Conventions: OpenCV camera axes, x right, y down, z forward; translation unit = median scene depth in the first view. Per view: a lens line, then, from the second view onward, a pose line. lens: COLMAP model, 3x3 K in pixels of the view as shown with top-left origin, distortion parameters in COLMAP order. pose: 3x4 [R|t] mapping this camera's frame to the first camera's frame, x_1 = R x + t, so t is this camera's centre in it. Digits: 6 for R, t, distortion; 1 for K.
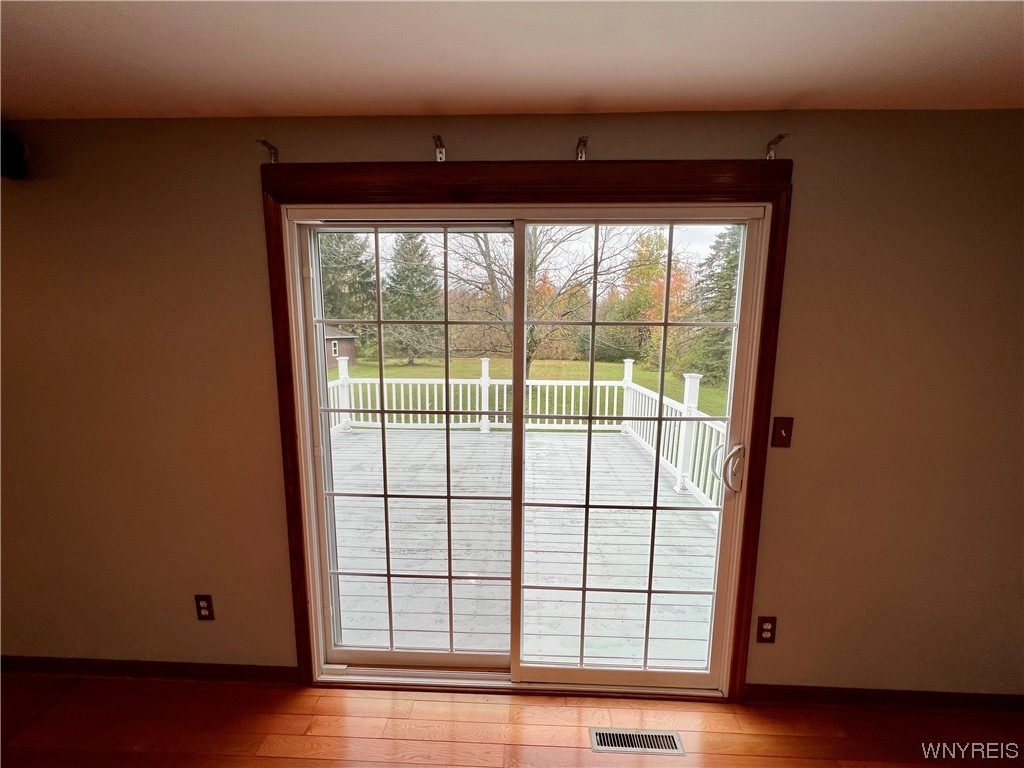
lens RADIAL K [[407.3, 0, 505.0], [0, 407.3, 386.3], [0, 0, 1]] dist [0.001772, -0.000181]
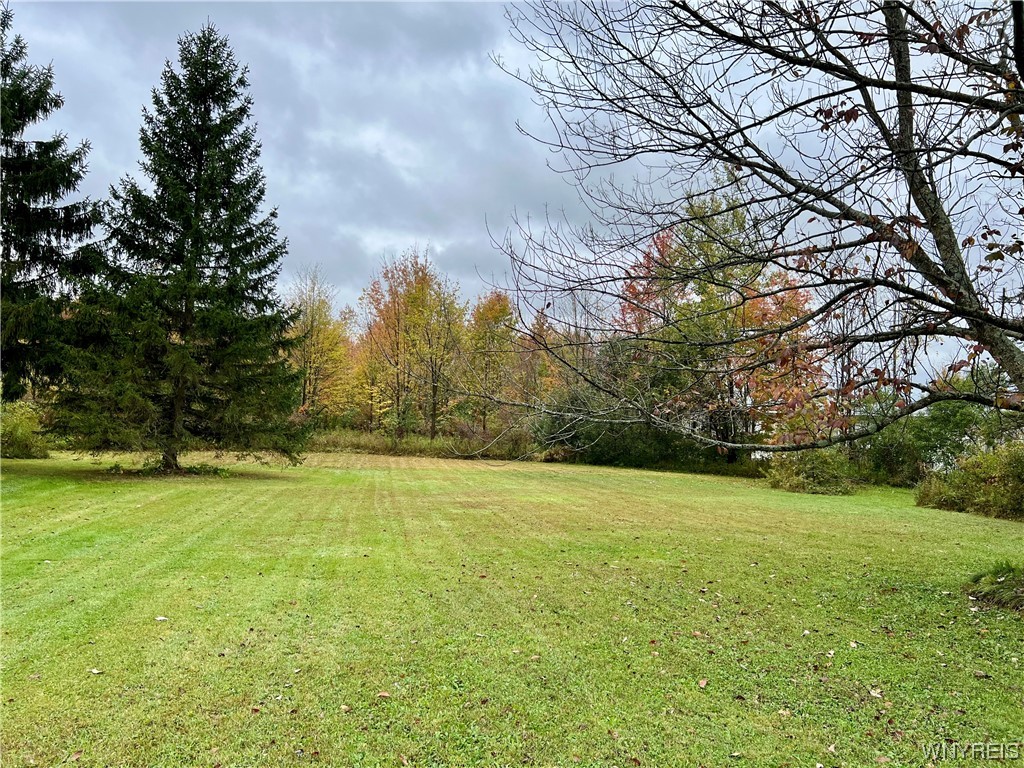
lens RADIAL K [[769.6, 0, 513.7], [0, 769.6, 388.5], [0, 0, 1]] dist [0.039180, -0.036547]
pose [[0.936716, 0.041805, 0.347586, -0.527474], [0.014245, 0.987471, -0.157154, -0.045537], [-0.349801, 0.152160, 0.924384, 0.892941]]
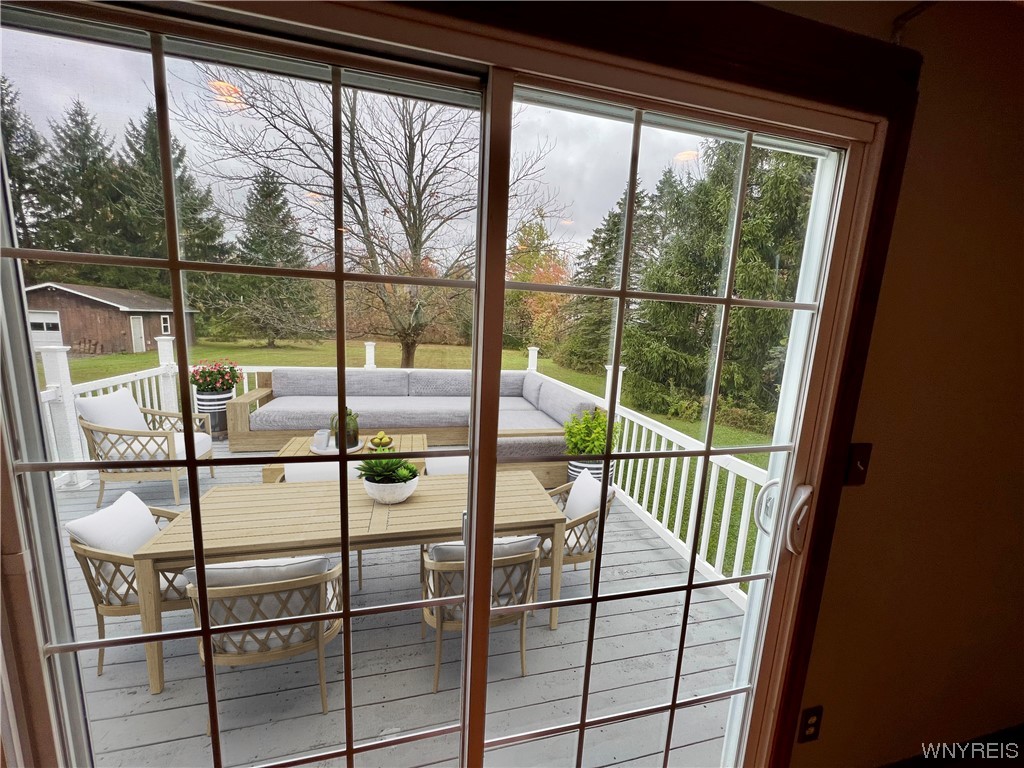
lens RADIAL K [[407.3, 0, 508.3], [0, 407.3, 387.0], [0, 0, 1]] dist [0.001772, -0.000181]
pose [[0.955985, -0.009543, 0.293262, -0.008491], [-0.002030, 0.999232, 0.039133, -0.003934], [-0.293410, -0.038006, 0.955231, 0.042053]]
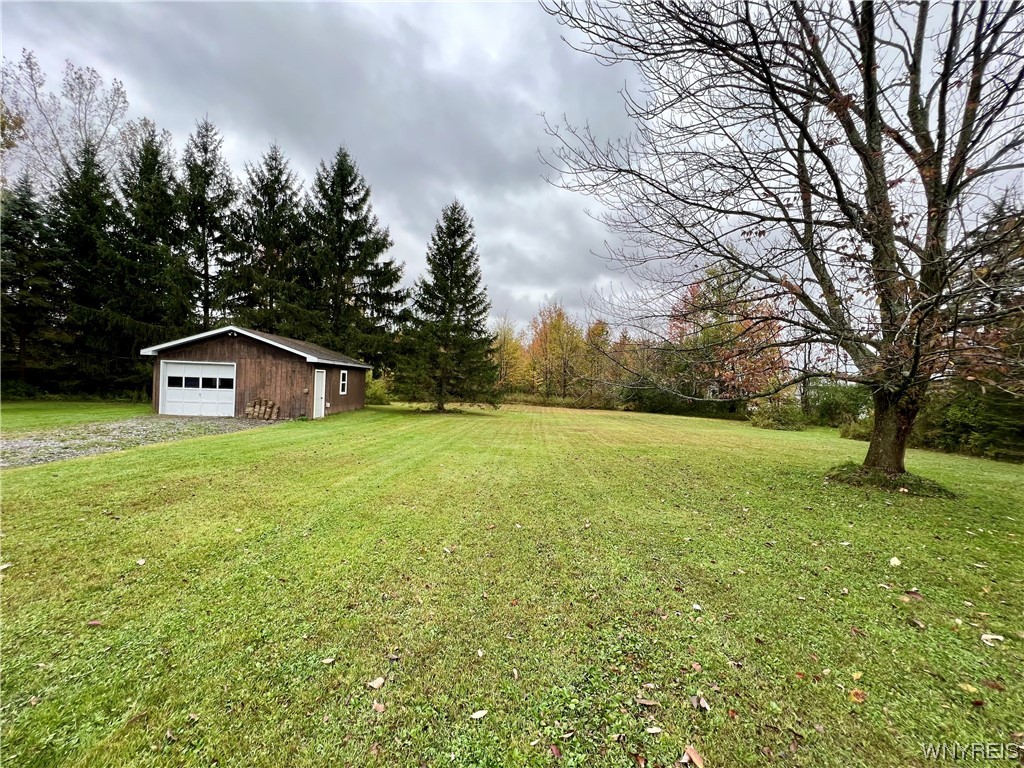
lens RADIAL K [[407.3, 0, 508.9], [0, 407.3, 387.1], [0, 0, 1]] dist [0.001772, -0.000181]
pose [[0.993562, 0.030217, 0.109186, -0.528599], [-0.016983, 0.992609, -0.120160, -0.031852], [-0.112010, 0.117532, 0.986732, 0.797852]]
